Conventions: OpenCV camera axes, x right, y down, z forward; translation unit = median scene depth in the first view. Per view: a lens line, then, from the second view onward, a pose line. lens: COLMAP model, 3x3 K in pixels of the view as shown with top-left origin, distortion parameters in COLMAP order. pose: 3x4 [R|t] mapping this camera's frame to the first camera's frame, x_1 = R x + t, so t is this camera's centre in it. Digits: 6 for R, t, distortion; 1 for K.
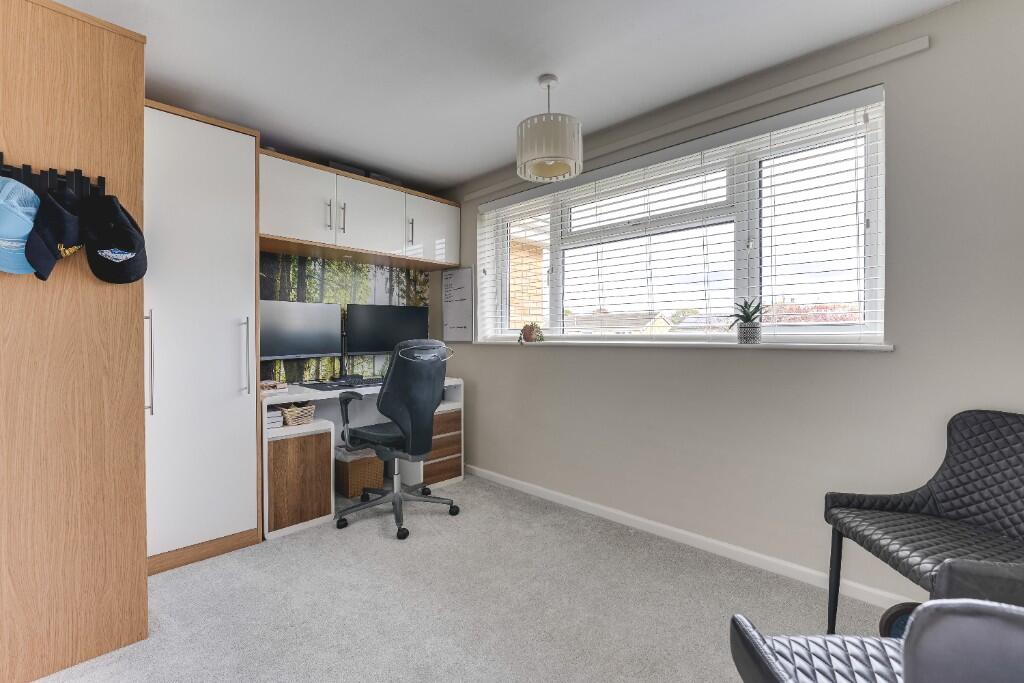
lens RADIAL K [[445.0, 0, 511.1], [0, 445.0, 332.2], [0, 0, 1]] dist [-0.000192, 0.000050]
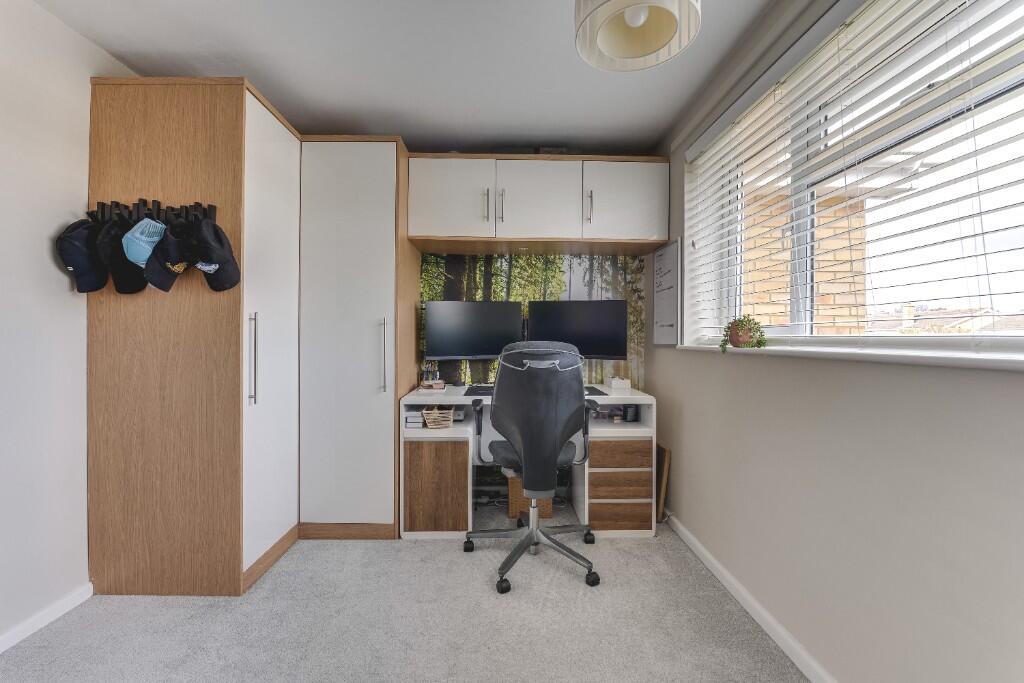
lens RADIAL K [[445.0, 0, 511.1], [0, 445.0, 332.2], [0, 0, 1]] dist [-0.000192, 0.000050]
pose [[0.708761, -0.001761, -0.705446, 0.259773], [0.000364, 0.999998, -0.002132, 0.001688], [0.705448, 0.001254, 0.708760, 0.354716]]
